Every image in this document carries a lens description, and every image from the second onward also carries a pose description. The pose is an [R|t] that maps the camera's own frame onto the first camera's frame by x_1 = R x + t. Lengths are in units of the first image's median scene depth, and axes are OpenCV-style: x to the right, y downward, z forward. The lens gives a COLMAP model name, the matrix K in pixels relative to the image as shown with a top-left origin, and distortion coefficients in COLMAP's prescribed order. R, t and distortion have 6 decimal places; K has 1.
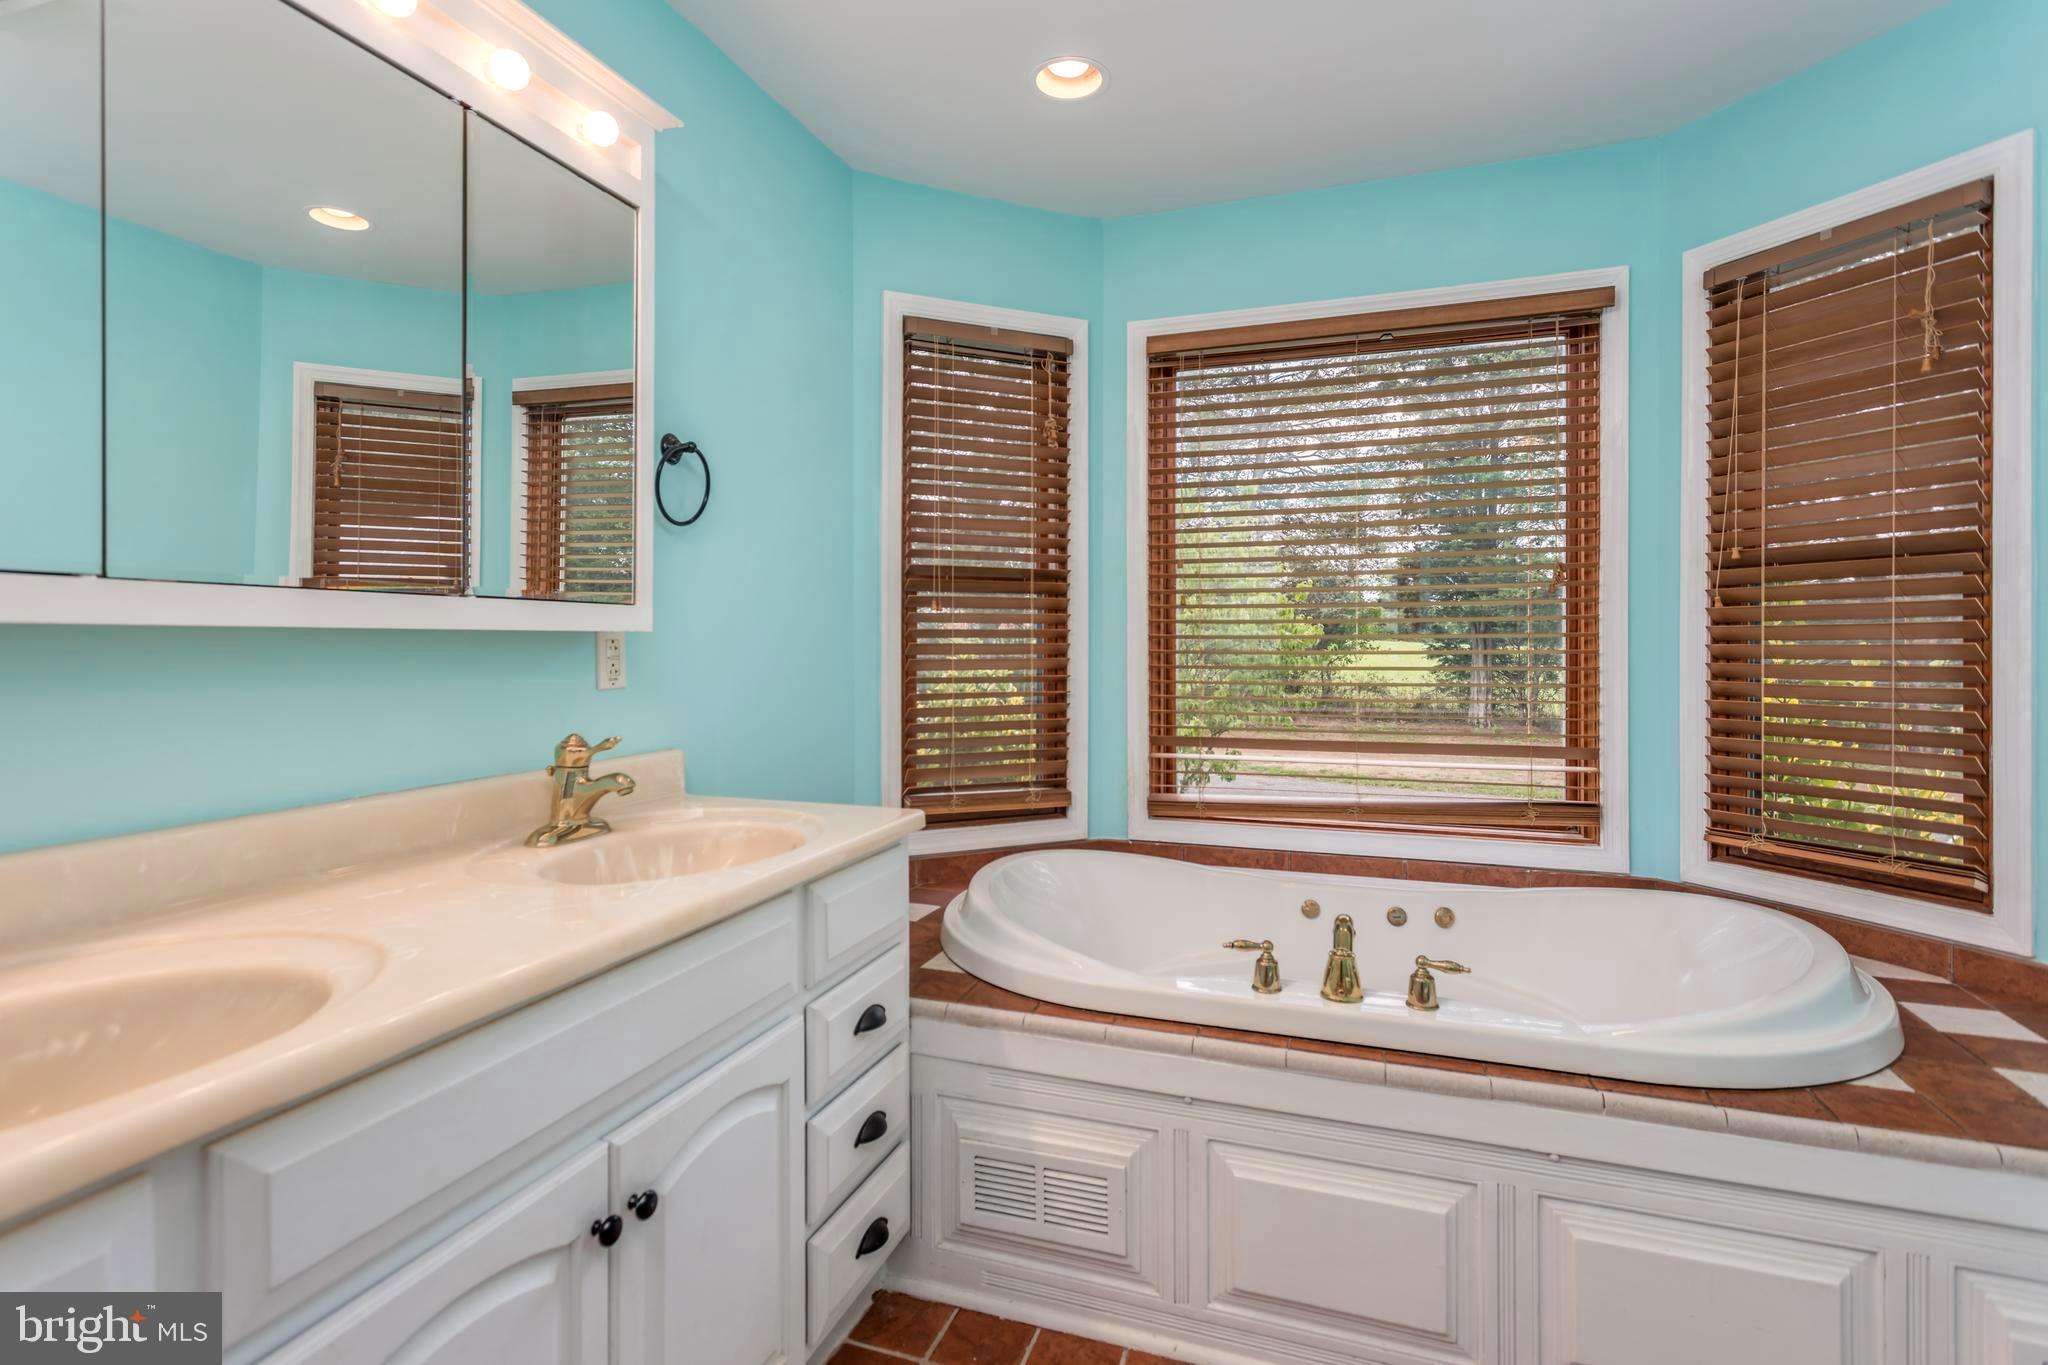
lens RADIAL K [[991.2, 0, 1022.1], [0, 991.2, 644.9], [0, 0, 1]] dist [0.007204, 0.002199]
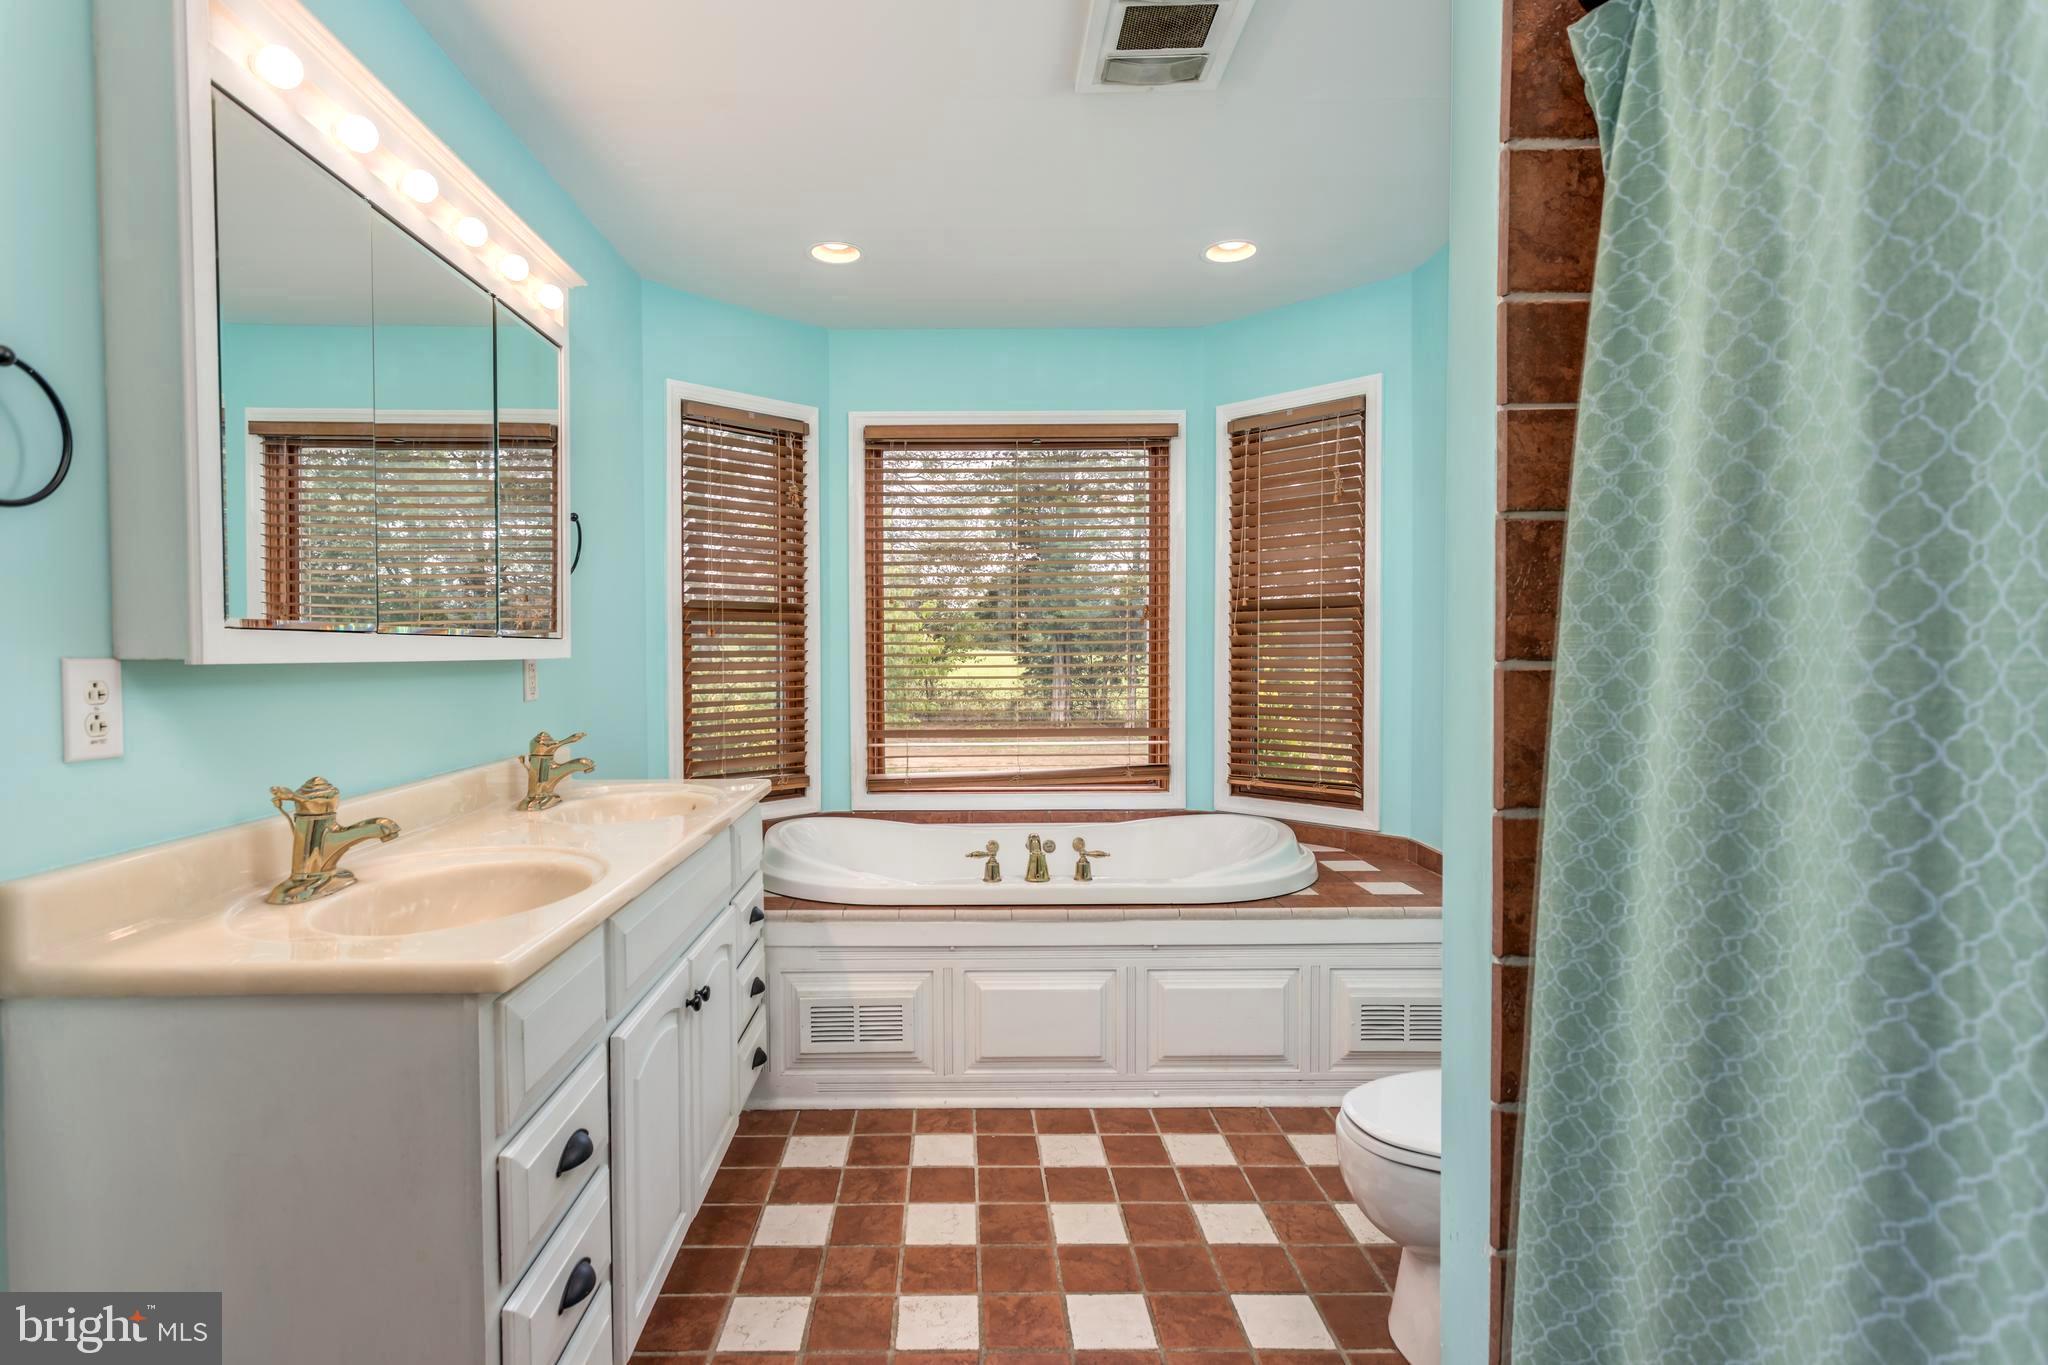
lens RADIAL K [[991.2, 0, 961.5], [0, 991.2, 690.2], [0, 0, 1]] dist [0.007204, 0.002199]
pose [[0.943133, -0.018363, 0.331908, -0.225497], [0.006474, 0.999298, 0.036889, -0.011440], [-0.332353, -0.032642, 0.942590, -0.329282]]
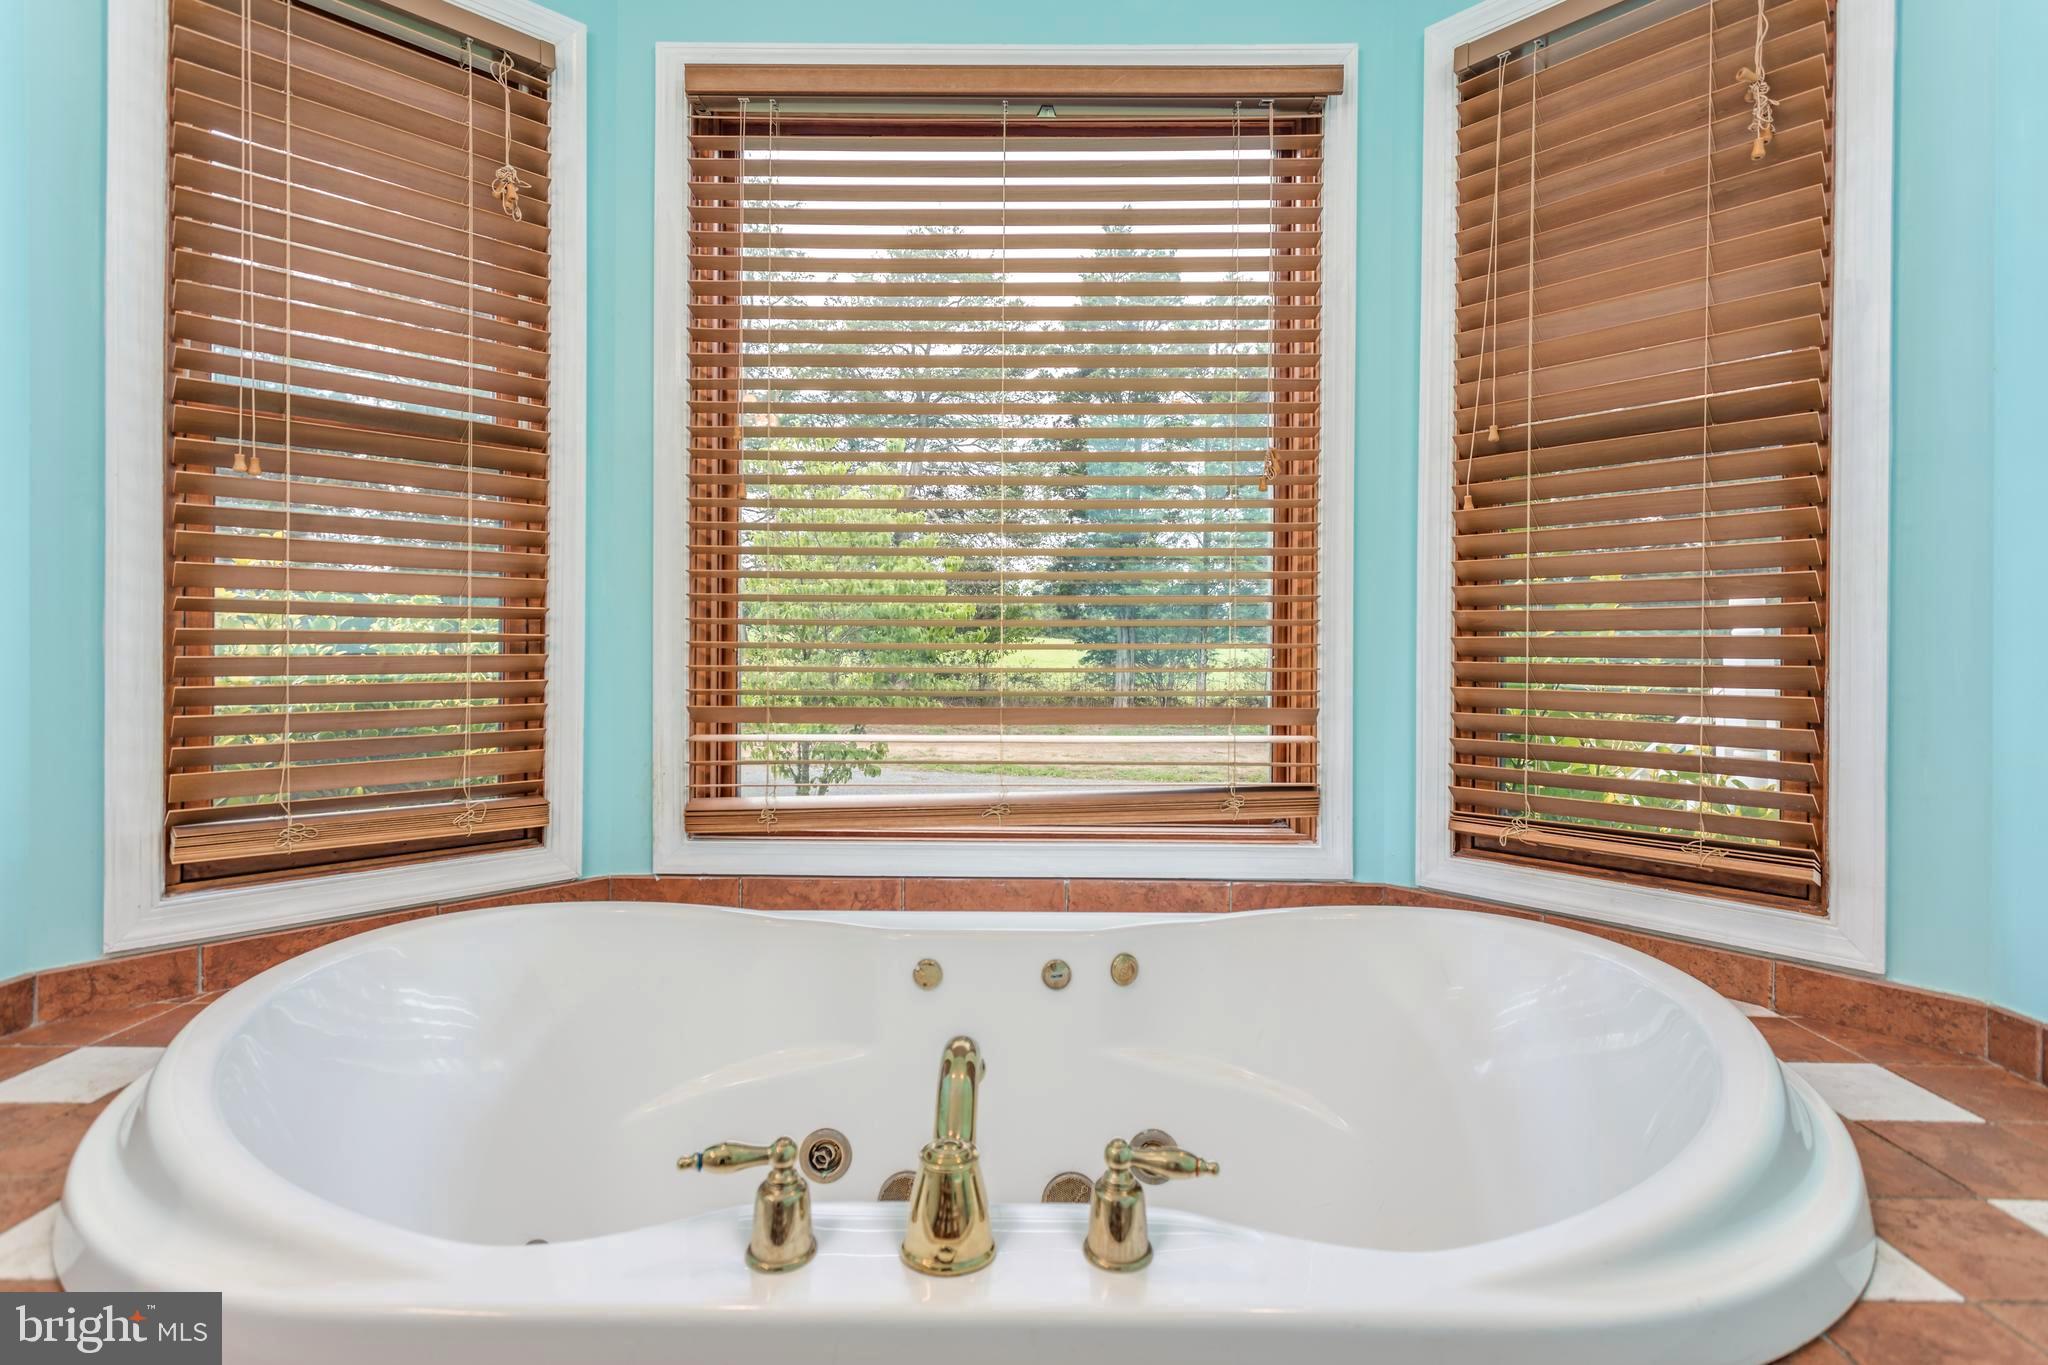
lens RADIAL K [[991.2, 0, 1034.5], [0, 991.2, 633.8], [0, 0, 1]] dist [0.007204, 0.002199]
pose [[0.940854, 0.009576, 0.338677, 0.144079], [-0.007138, 0.999939, -0.008444, 0.058785], [-0.338737, 0.005528, 0.940865, 0.398519]]
